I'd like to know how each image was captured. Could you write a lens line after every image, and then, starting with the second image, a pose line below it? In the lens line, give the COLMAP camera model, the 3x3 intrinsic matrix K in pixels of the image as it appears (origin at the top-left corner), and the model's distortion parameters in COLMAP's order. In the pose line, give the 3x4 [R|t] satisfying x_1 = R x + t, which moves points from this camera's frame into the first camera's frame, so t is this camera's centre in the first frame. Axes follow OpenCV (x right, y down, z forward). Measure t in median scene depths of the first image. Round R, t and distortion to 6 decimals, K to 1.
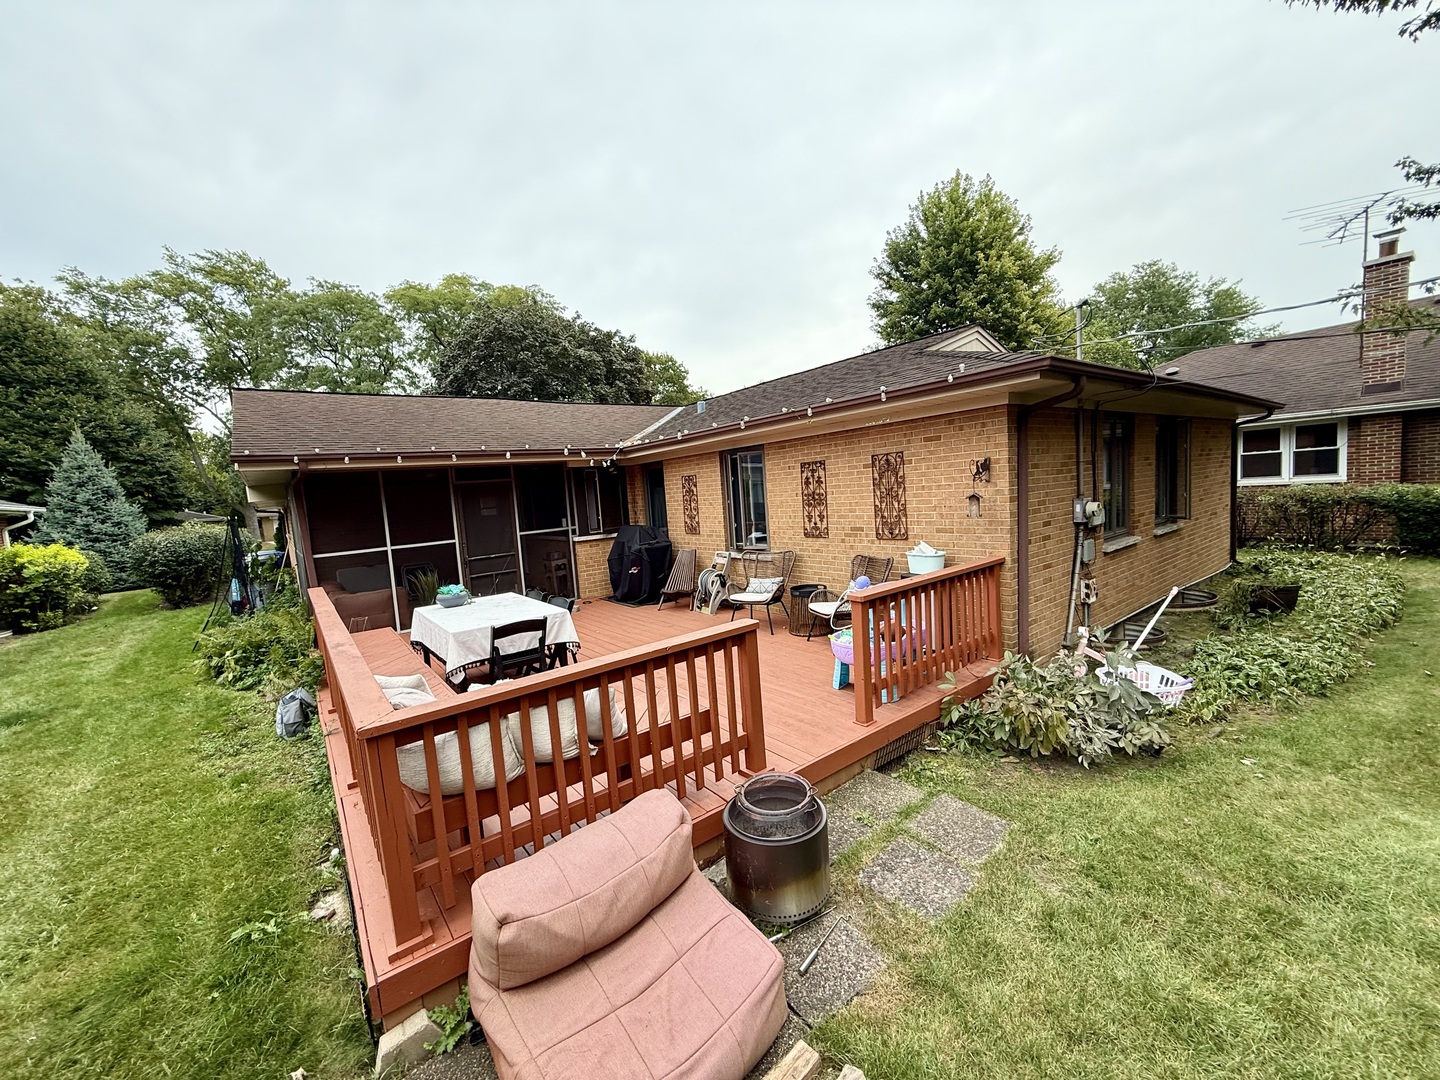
lens RADIAL K [[577.3, 0, 723.3], [0, 577.3, 539.0], [0, 0, 1]] dist [-0.003447, 0.001658]
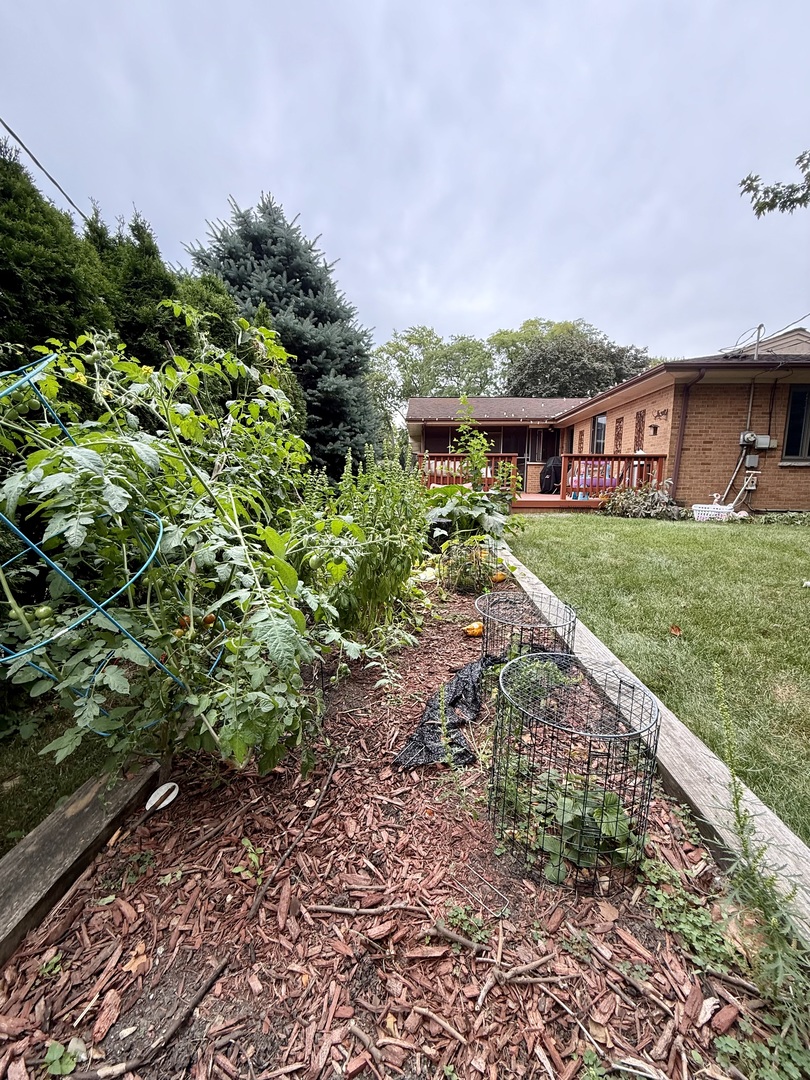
lens RADIAL K [[433.0, 0, 398.7], [0, 433.0, 537.0], [0, 0, 1]] dist [-0.003447, 0.001658]
pose [[0.753282, 0.159193, -0.638141, 0.412912], [-0.118691, 0.987238, 0.106174, 0.146589], [0.646899, -0.004237, 0.762564, -0.473415]]
